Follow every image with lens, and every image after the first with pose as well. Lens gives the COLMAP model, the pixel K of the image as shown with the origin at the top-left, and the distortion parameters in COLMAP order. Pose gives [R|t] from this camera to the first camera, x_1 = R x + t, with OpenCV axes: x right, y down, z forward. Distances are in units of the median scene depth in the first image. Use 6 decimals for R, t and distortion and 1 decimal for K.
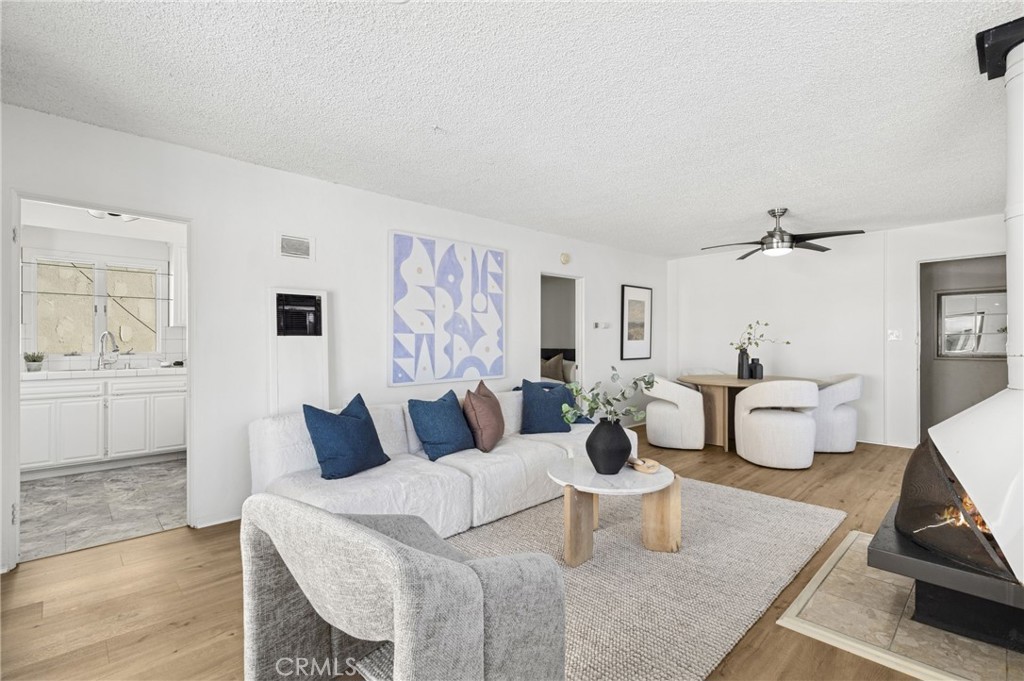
lens RADIAL K [[469.4, 0, 531.2], [0, 469.4, 344.8], [0, 0, 1]] dist [0.001985, 0.000364]
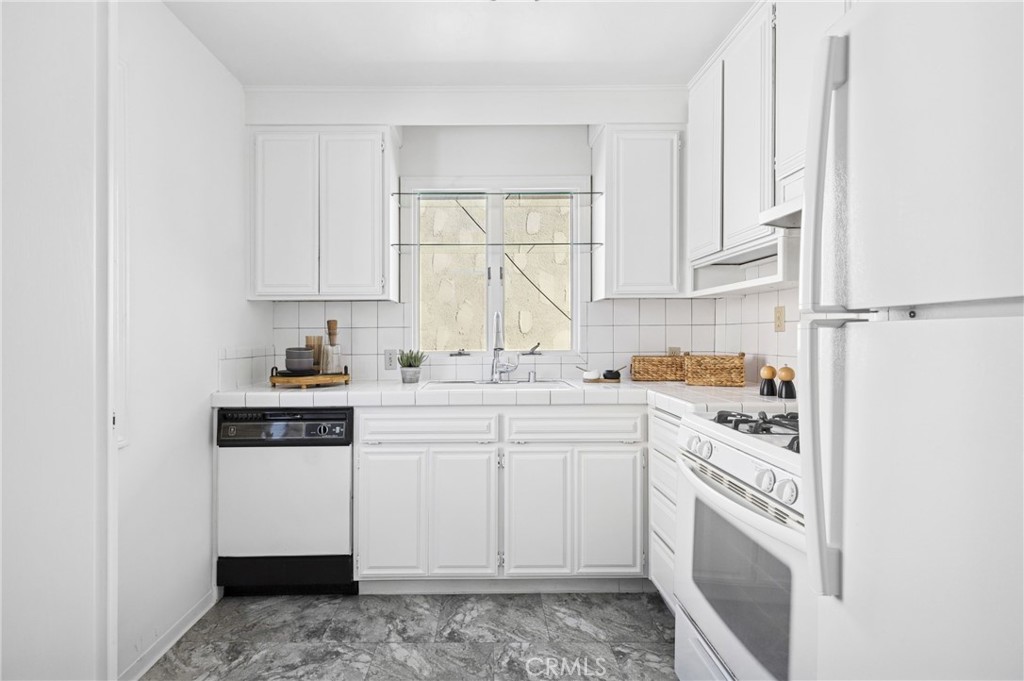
lens RADIAL K [[482.0, 0, 509.4], [0, 482.0, 336.5], [0, 0, 1]] dist [-0.000109, -0.000005]
pose [[0.742362, -0.003159, -0.669991, -0.538068], [0.001556, 0.999994, -0.002992, 0.001045], [0.669997, 0.001178, 0.742363, 0.606725]]
